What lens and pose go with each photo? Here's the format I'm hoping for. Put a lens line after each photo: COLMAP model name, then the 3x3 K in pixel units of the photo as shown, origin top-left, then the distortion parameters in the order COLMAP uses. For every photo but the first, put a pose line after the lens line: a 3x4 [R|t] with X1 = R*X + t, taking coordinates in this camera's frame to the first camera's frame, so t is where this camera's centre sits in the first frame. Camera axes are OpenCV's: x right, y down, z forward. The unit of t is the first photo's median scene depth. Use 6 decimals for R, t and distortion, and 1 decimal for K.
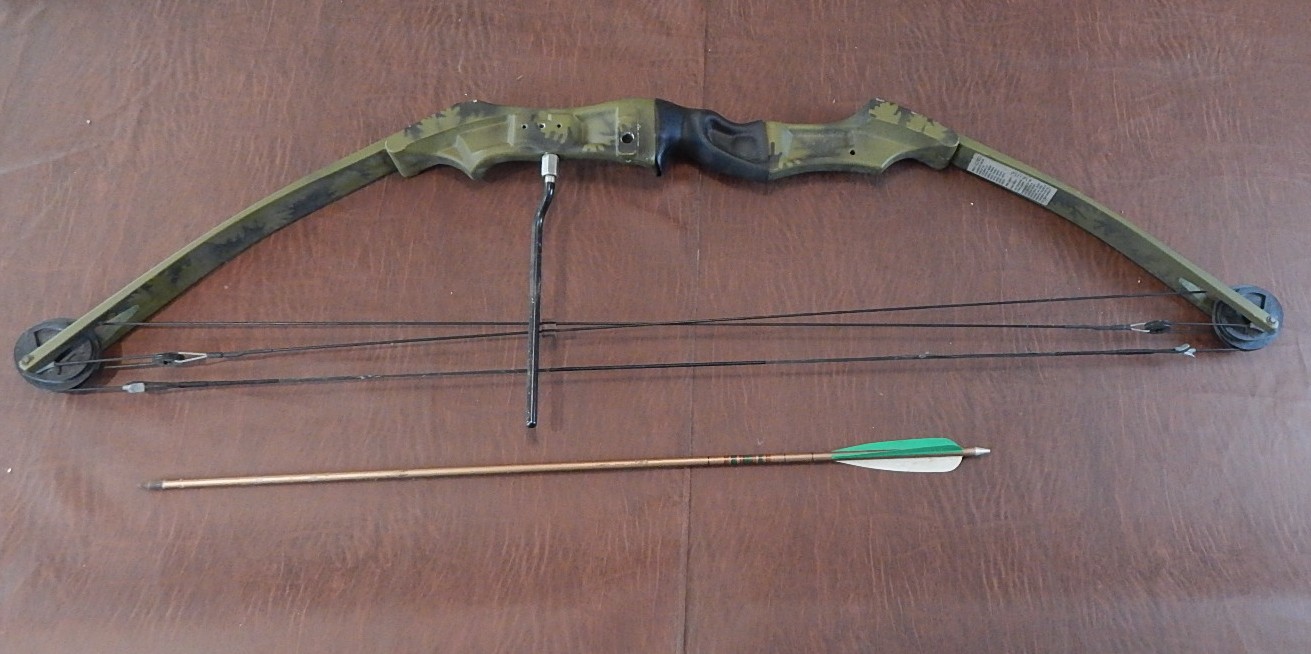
lens RADIAL K [[918.1, 0, 655.5], [0, 918.1, 327.0], [0, 0, 1]] dist [-0.006632, -0.001908]
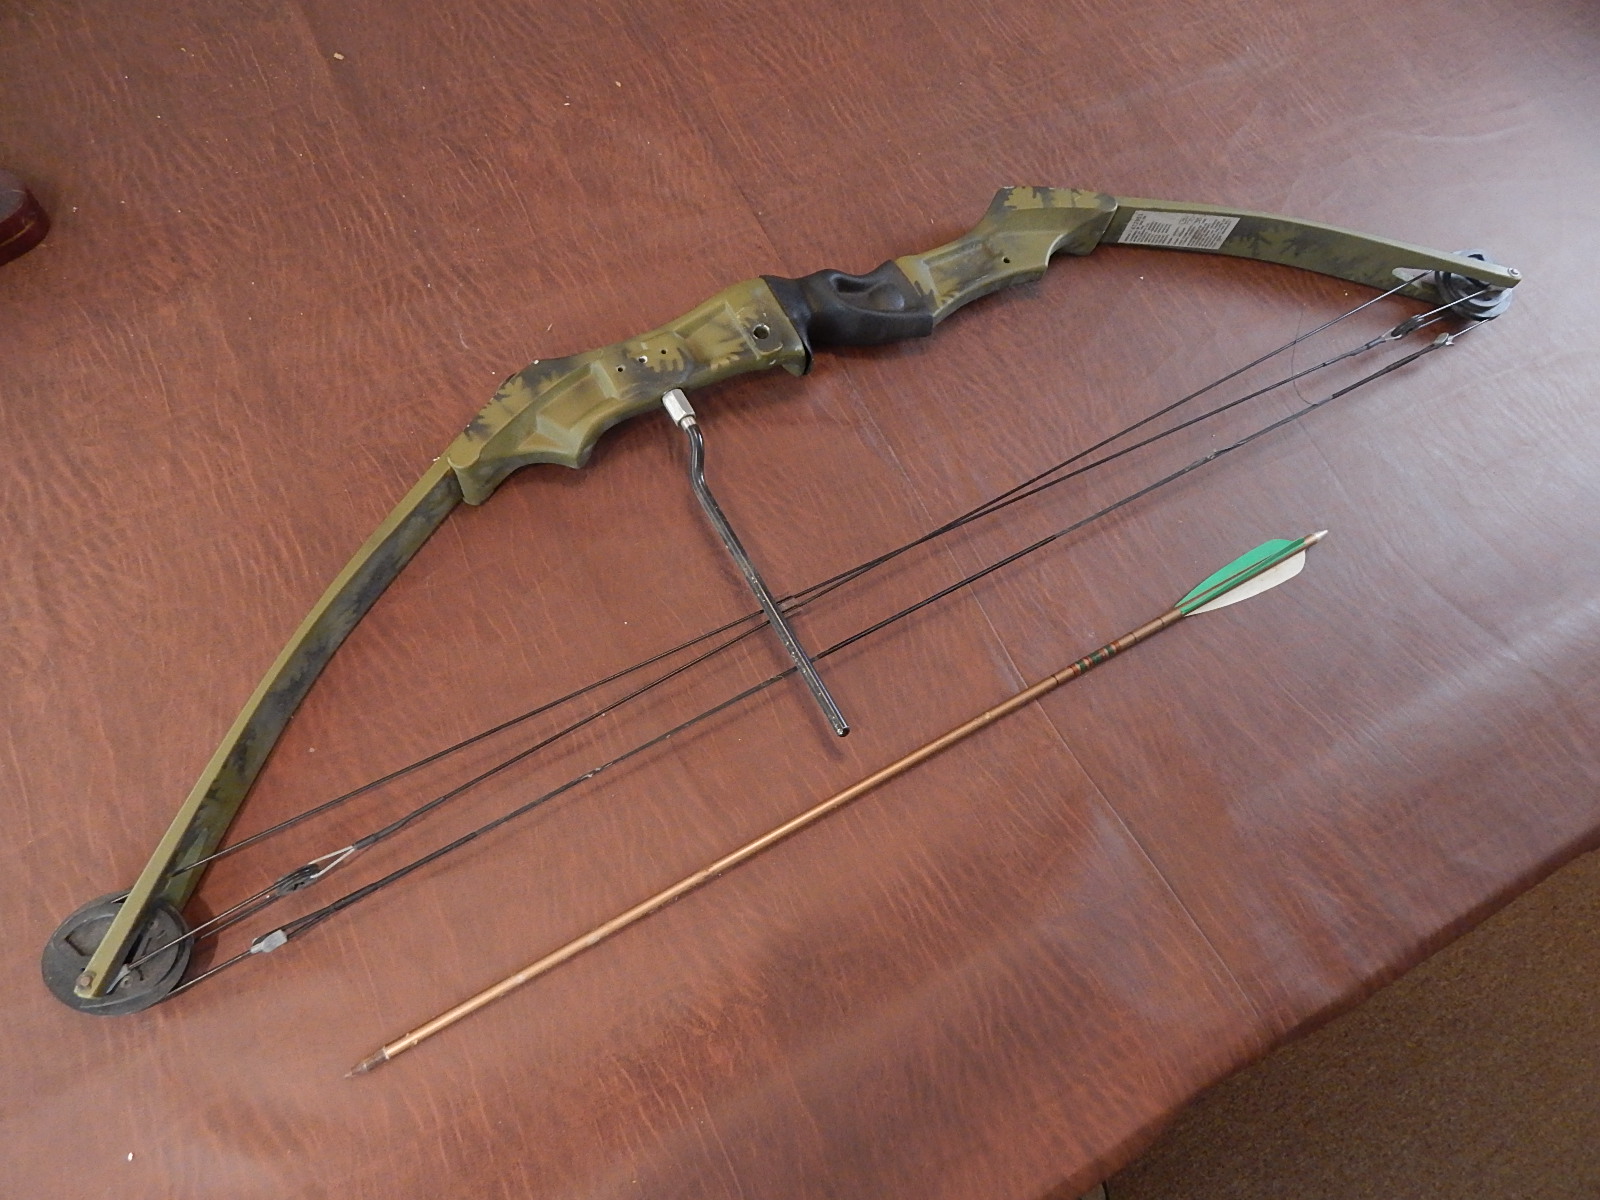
lens RADIAL K [[1020.9, 0, 800.2], [0, 1020.9, 651.7], [0, 0, 1]] dist [-0.001562, -0.001007]
pose [[0.891882, -0.407274, 0.196658, -0.263399], [0.402046, 0.913114, 0.067686, -0.015988], [-0.207138, 0.018697, 0.978133, 0.201461]]
